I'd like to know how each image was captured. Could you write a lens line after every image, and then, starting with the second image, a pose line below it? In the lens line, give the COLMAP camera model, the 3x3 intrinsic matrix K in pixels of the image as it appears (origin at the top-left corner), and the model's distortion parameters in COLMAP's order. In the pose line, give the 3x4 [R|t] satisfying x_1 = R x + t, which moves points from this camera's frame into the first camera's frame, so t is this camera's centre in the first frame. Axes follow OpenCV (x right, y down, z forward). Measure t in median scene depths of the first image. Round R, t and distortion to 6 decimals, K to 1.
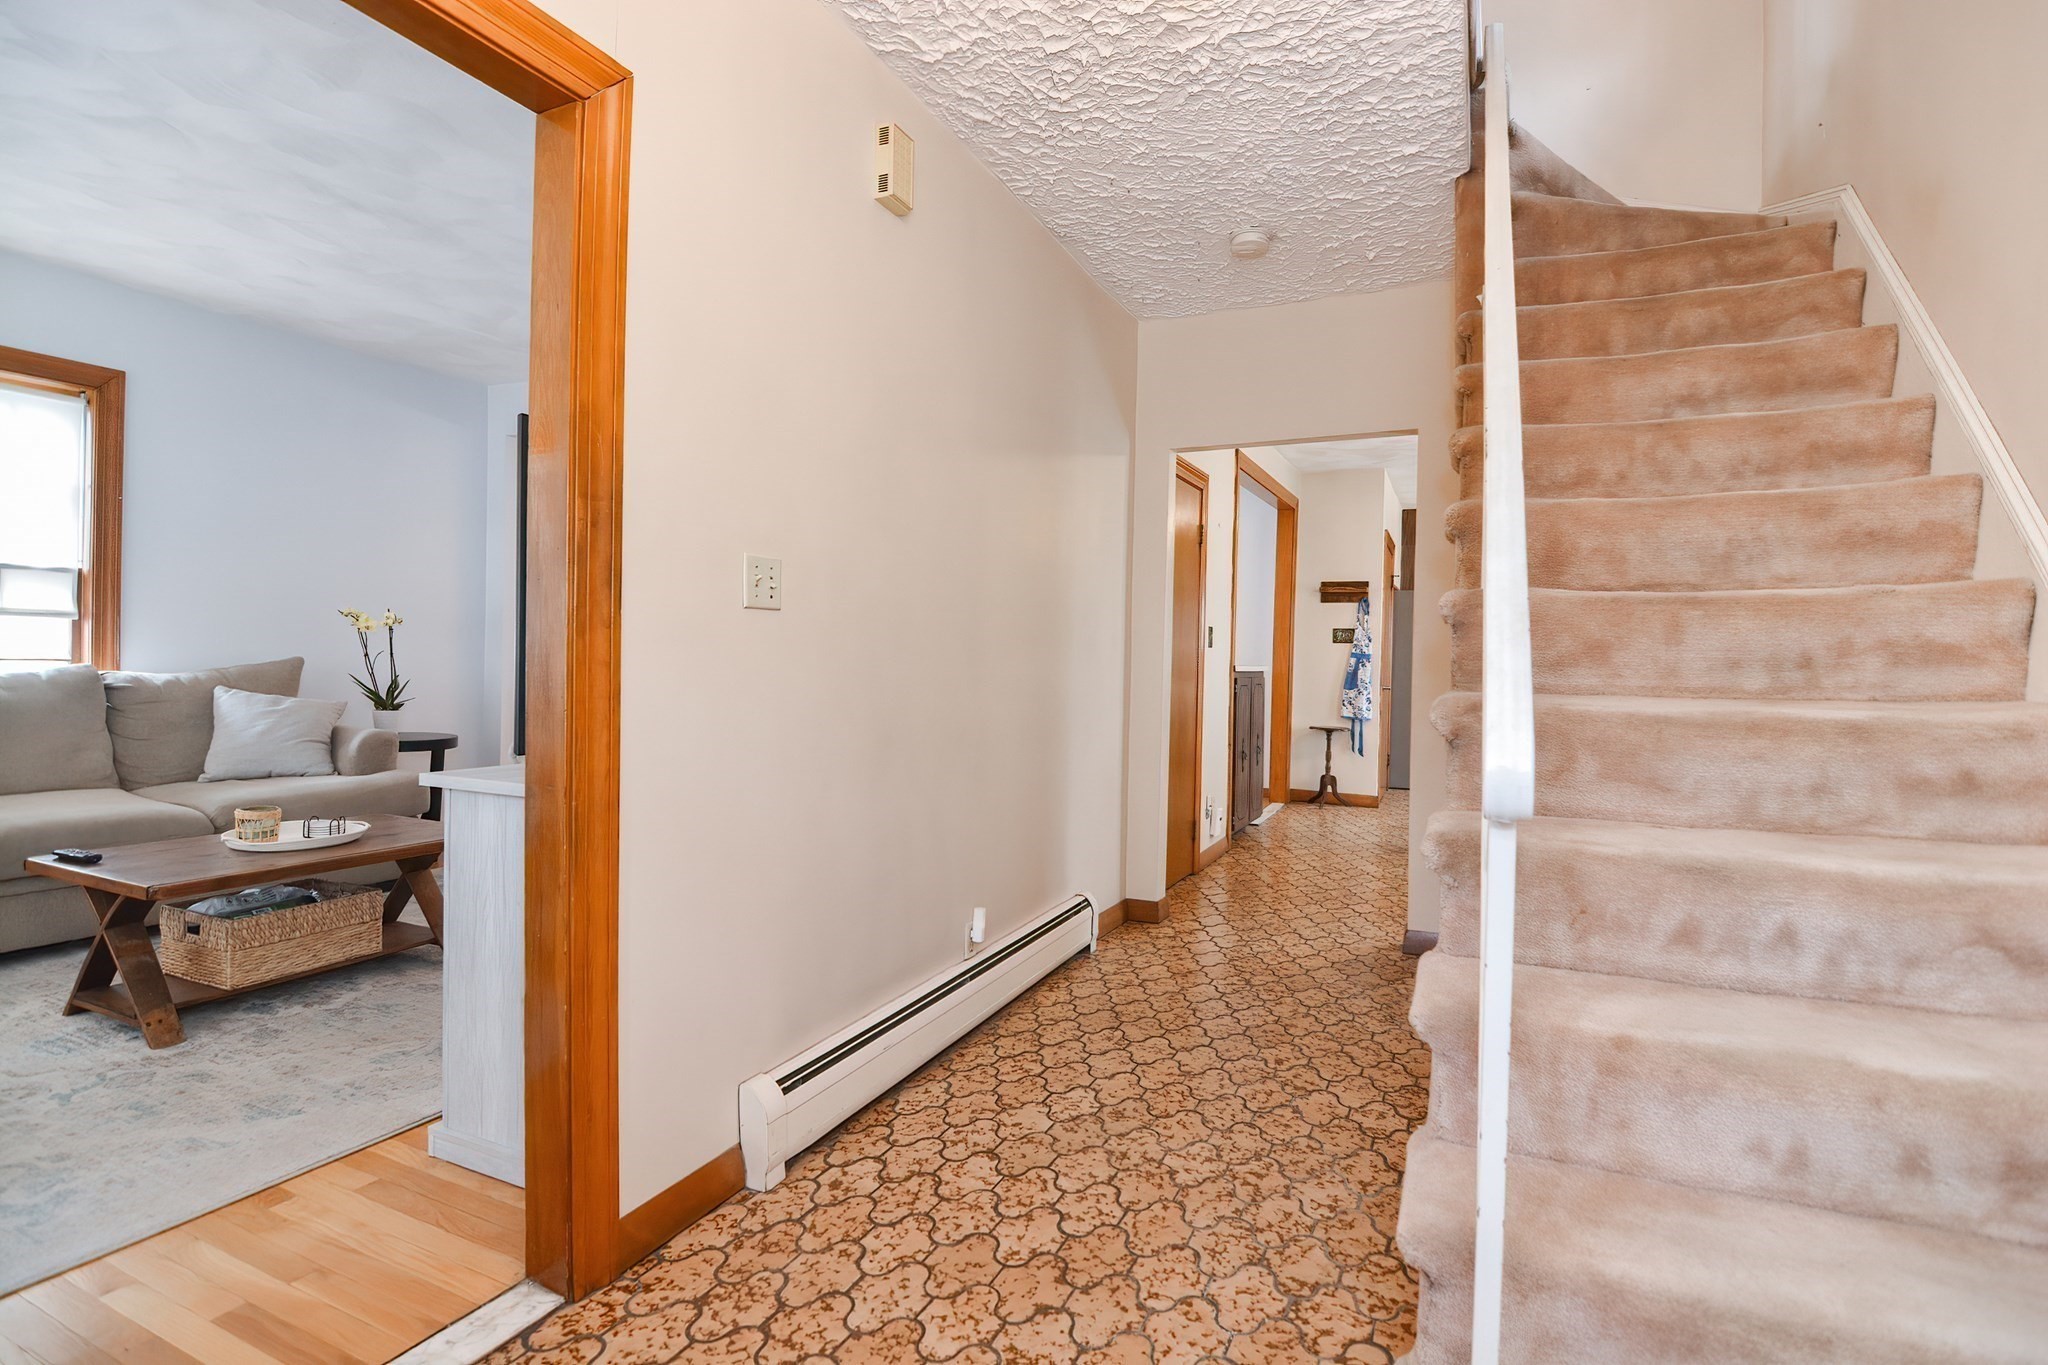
lens RADIAL K [[1011.5, 0, 1038.5], [0, 1011.5, 675.5], [0, 0, 1]] dist [0.000905, -0.012479]
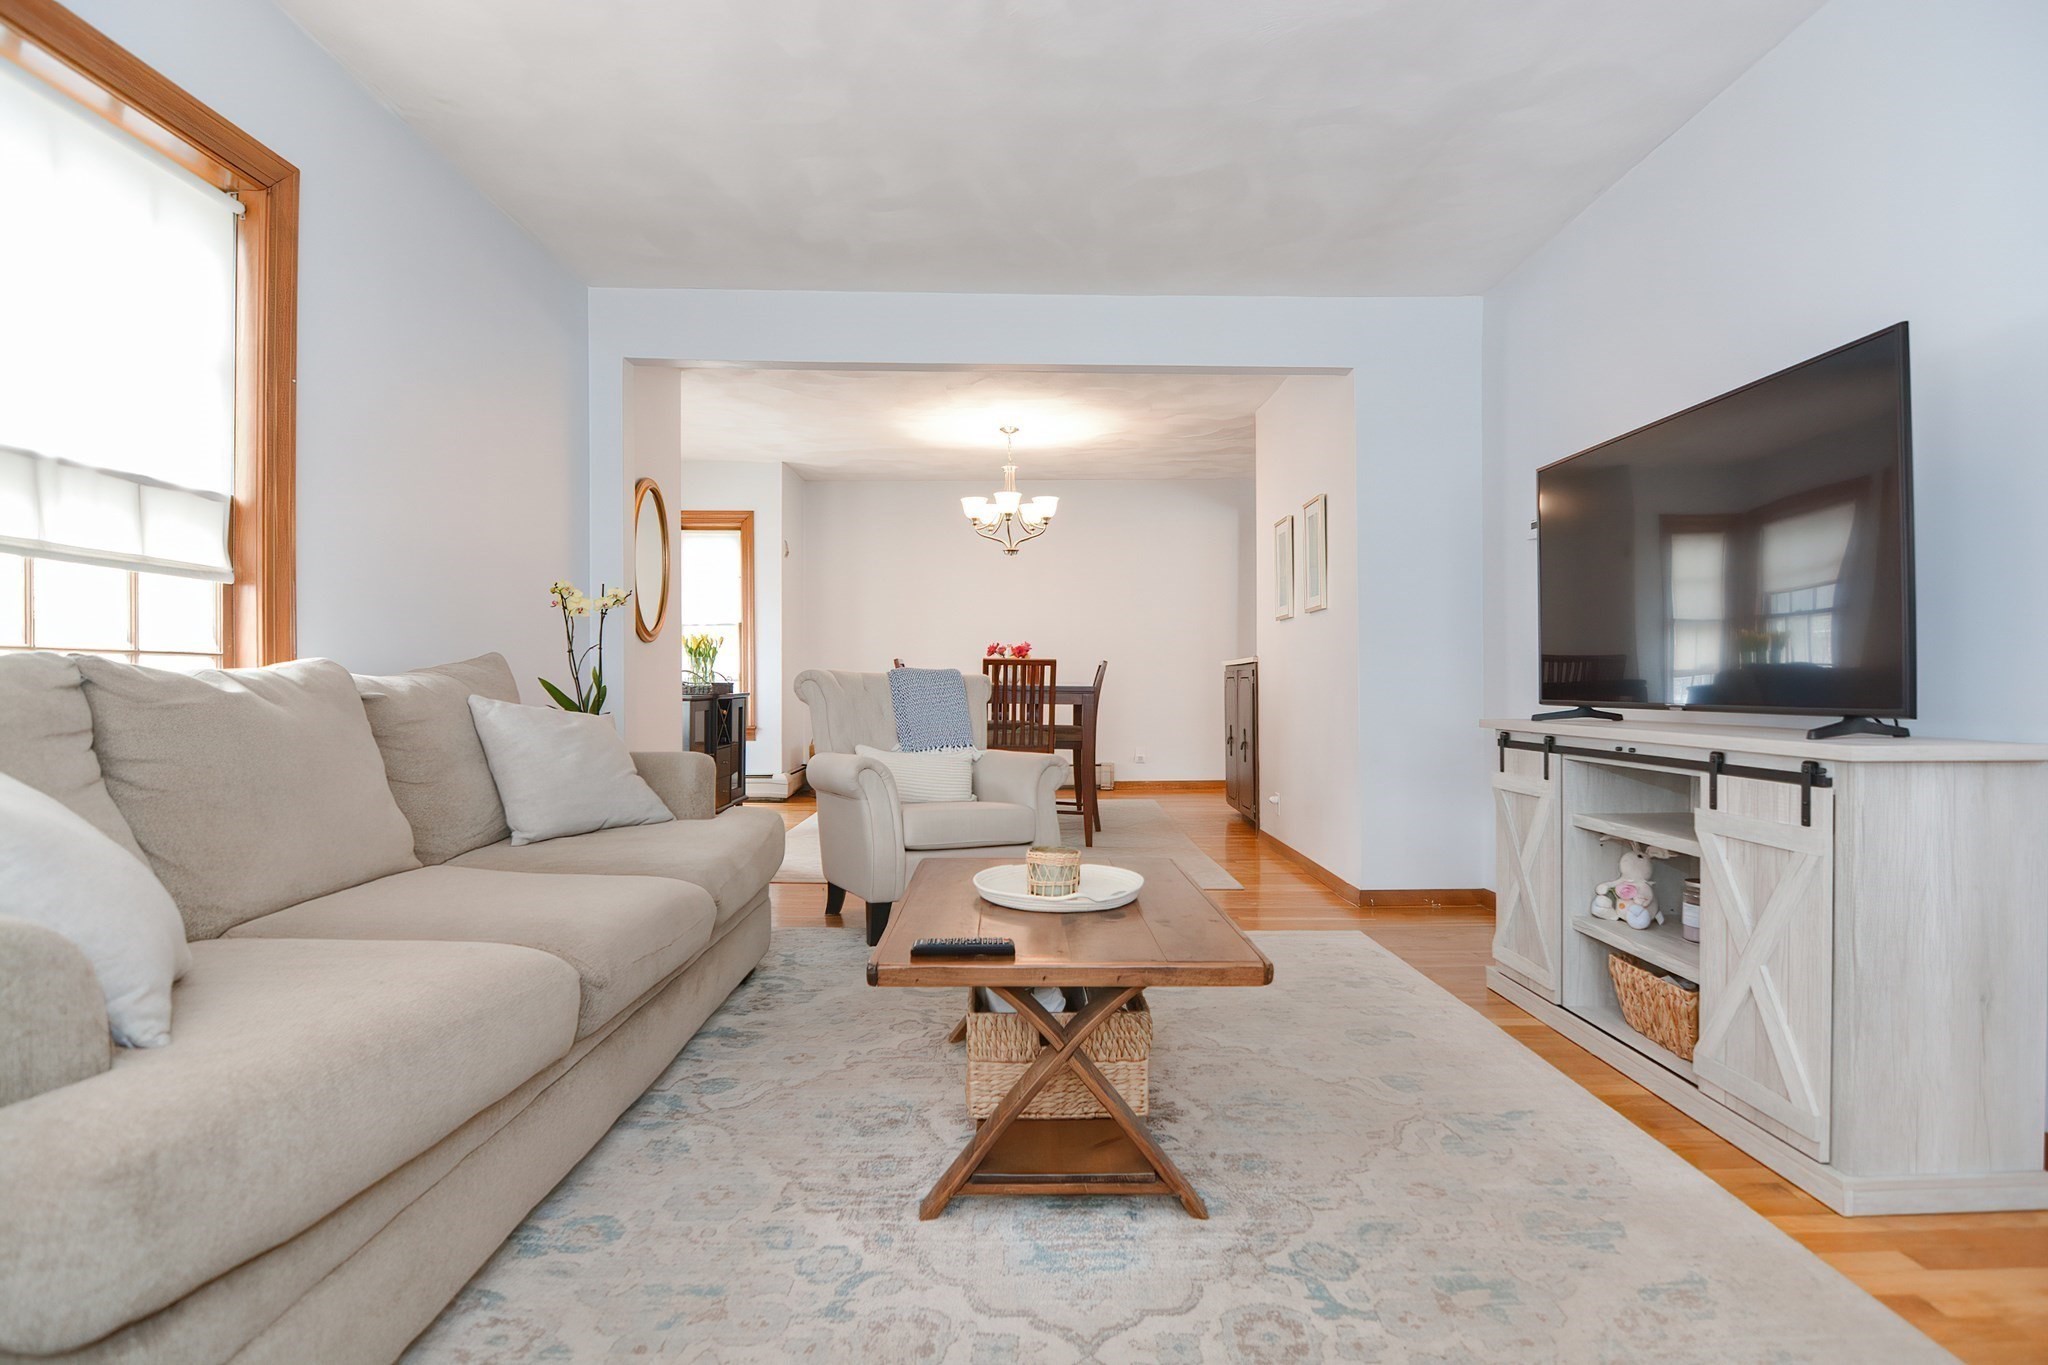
lens RADIAL K [[1011.5, 0, 1038.5], [0, 1011.5, 675.5], [0, 0, 1]] dist [0.000905, -0.012479]
pose [[0.898645, -0.020695, 0.438188, -0.798524], [0.027590, 0.999575, -0.009373, 0.014425], [-0.437808, 0.020513, 0.898834, 0.284234]]
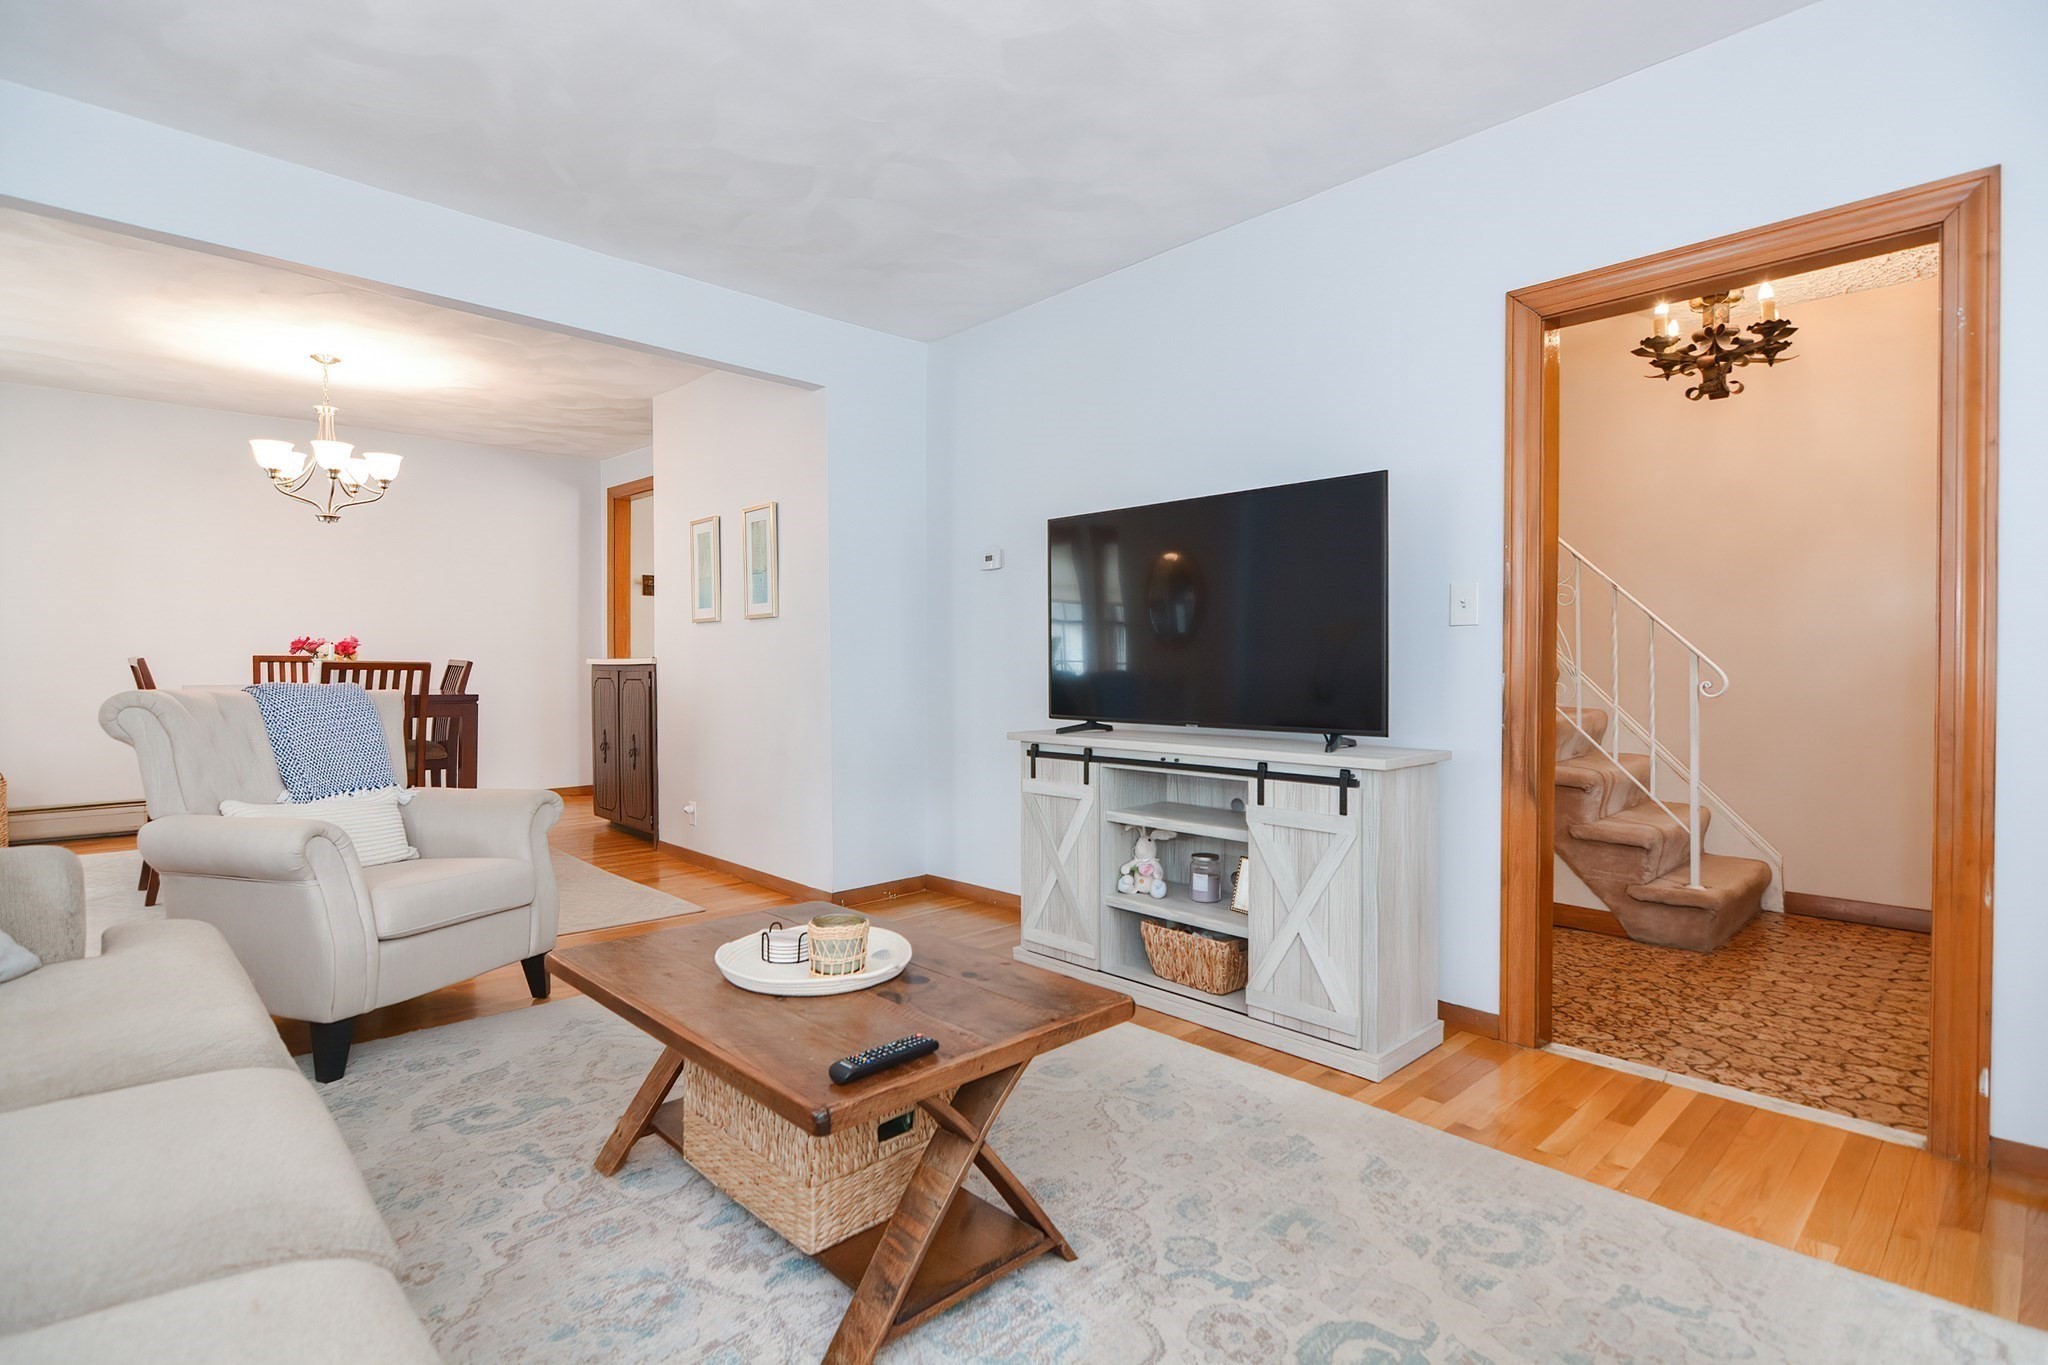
lens RADIAL K [[986.9, 0, 1030.9], [0, 986.9, 675.3], [0, 0, 1]] dist [0.018837, -0.021588]
pose [[0.355197, -0.032672, 0.934220, -0.943267], [0.017610, 0.999446, 0.028257, -0.021511], [-0.934626, 0.006415, 0.355575, 0.489031]]
